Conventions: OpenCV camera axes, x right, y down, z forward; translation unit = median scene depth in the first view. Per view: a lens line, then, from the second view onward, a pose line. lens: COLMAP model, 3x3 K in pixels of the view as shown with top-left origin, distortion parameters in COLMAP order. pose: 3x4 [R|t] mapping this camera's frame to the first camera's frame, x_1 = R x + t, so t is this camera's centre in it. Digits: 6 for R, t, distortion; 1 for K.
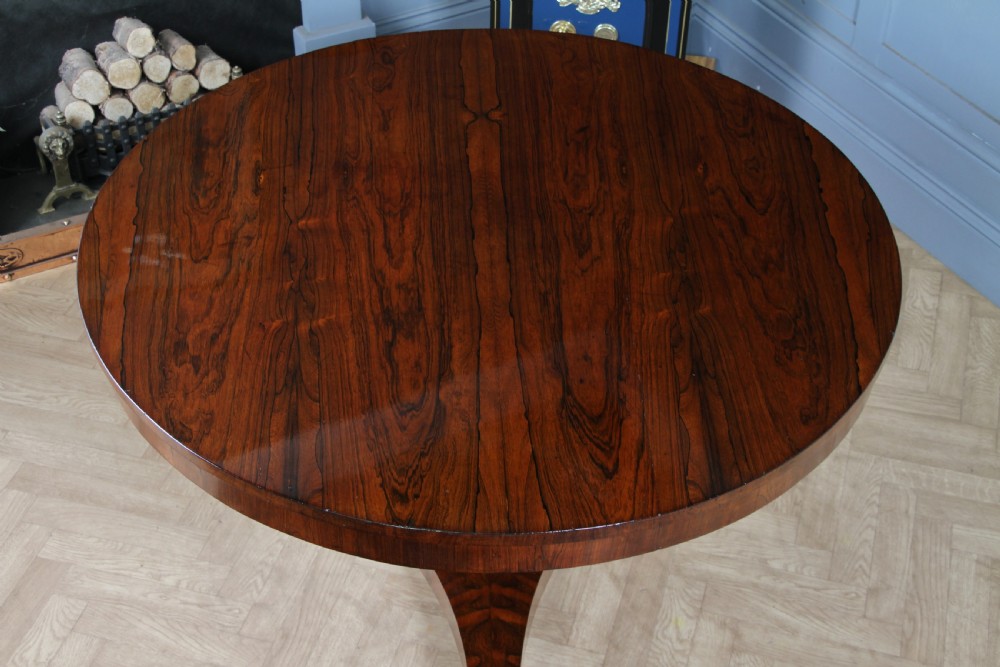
lens RADIAL K [[1560.2, 0, 497.8], [0, 1560.2, 346.6], [0, 0, 1]] dist [0.082166, 0.101084]
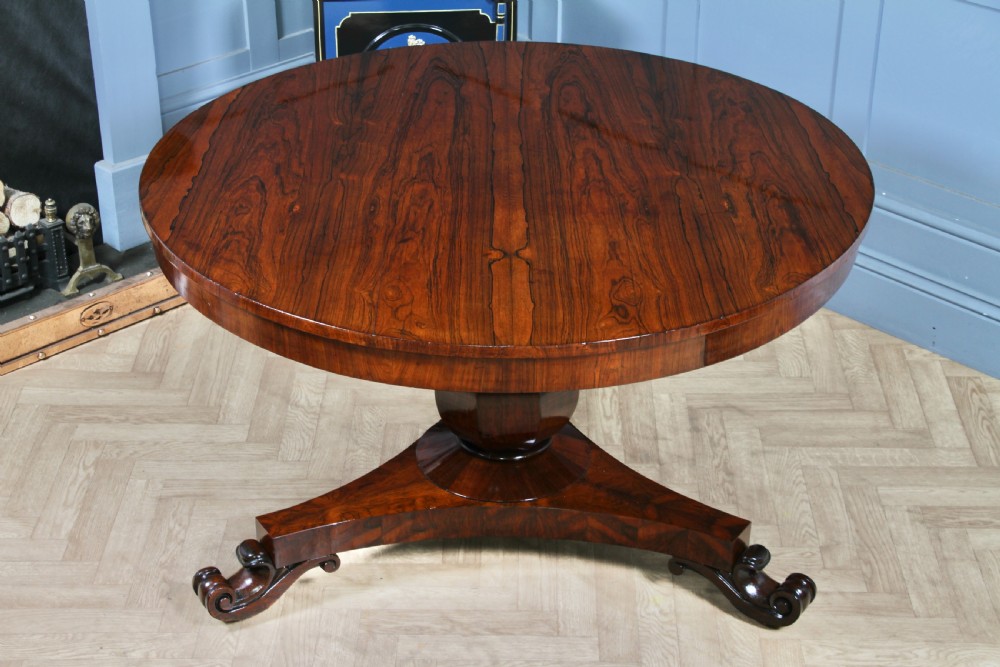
lens RADIAL K [[1925.0, 0, 514.8], [0, 1925.0, 333.5], [0, 0, 1]] dist [0.183351, 0.016188]
pose [[-0.999338, -0.032878, 0.015545, -0.037642], [0.002981, 0.351959, 0.936011, -1.410152], [-0.036246, 0.935438, -0.351628, 1.700461]]
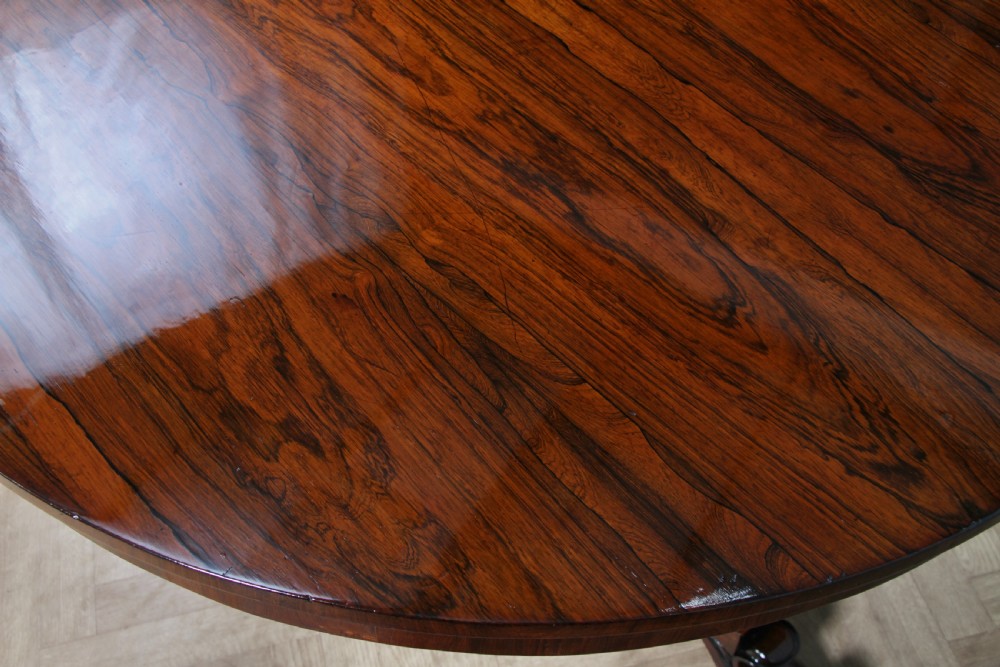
lens RADIAL K [[1121.4, 0, 505.6], [0, 1121.4, 314.4], [0, 0, 1]] dist [-0.119936, 0.413037]
pose [[0.806930, -0.472728, 0.354107, -0.234179], [0.393140, 0.877297, 0.275301, -0.085070], [-0.440800, -0.082935, 0.893766, 0.648432]]
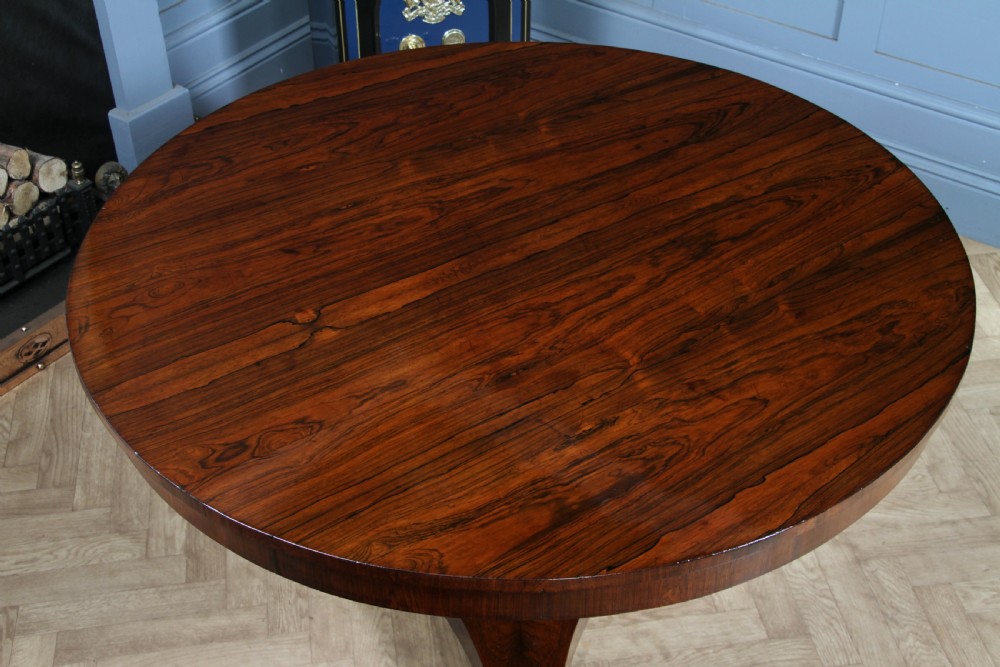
lens RADIAL K [[1386.1, 0, 502.5], [0, 1386.1, 338.8], [0, 0, 1]] dist [-0.002197, 0.427647]
pose [[-0.508010, -0.556759, 0.657226, -0.605810], [0.556285, 0.370481, 0.743835, -0.713745], [-0.657626, 0.743480, 0.121508, 1.011855]]
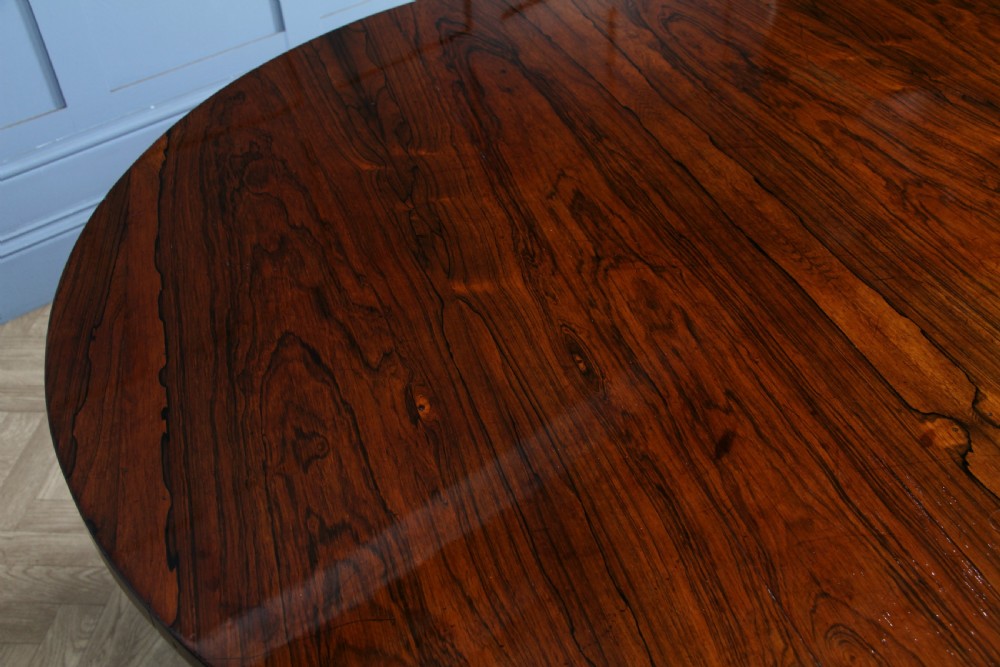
lens RADIAL K [[1065.6, 0, 509.0], [0, 1065.6, 332.4], [0, 0, 1]] dist [-0.111388, 0.293592]
pose [[-0.957195, 0.218093, -0.190297, 0.179760], [-0.144374, 0.210078, 0.966966, -0.471922], [0.250865, 0.953049, -0.169598, 1.169911]]
